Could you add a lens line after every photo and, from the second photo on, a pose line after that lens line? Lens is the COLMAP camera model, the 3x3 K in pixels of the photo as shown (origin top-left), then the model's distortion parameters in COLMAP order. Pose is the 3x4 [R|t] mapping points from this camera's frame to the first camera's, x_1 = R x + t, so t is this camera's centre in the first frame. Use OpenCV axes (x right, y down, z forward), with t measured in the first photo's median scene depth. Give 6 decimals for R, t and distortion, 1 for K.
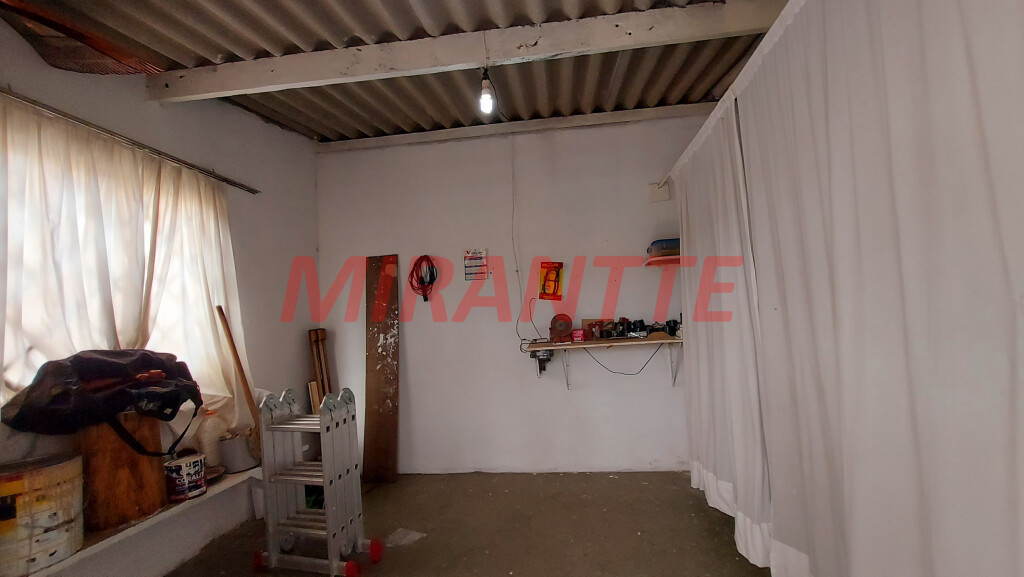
lens RADIAL K [[408.2, 0, 515.2], [0, 408.2, 289.8], [0, 0, 1]] dist [-0.009572, 0.000304]
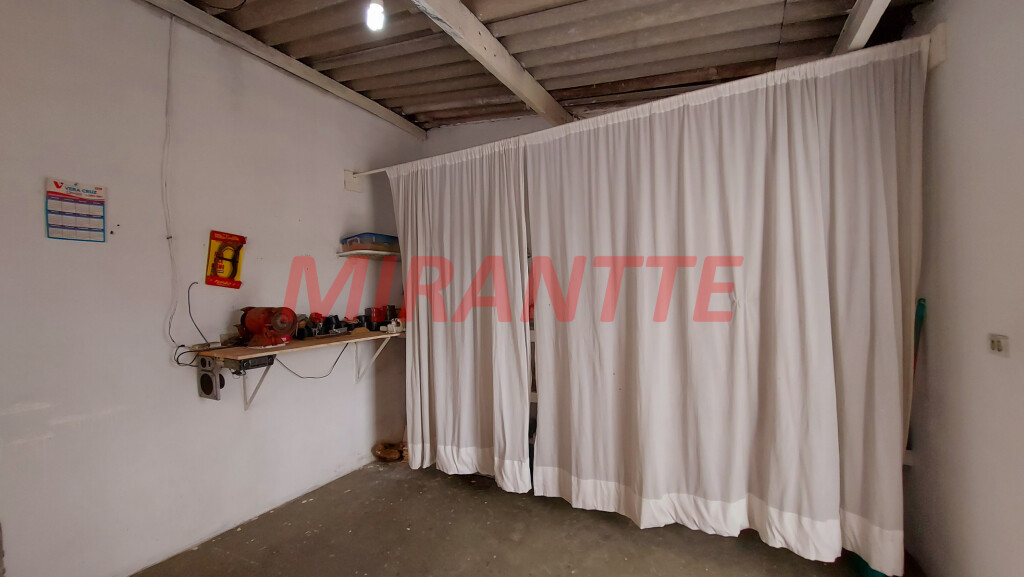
lens RADIAL K [[408.2, 0, 514.9], [0, 408.2, 289.2], [0, 0, 1]] dist [-0.009572, 0.000304]
pose [[0.371248, 0.056477, 0.926814, -0.373310], [-0.055962, 0.997695, -0.038380, 0.027185], [-0.926846, -0.037618, 0.373553, 0.278950]]
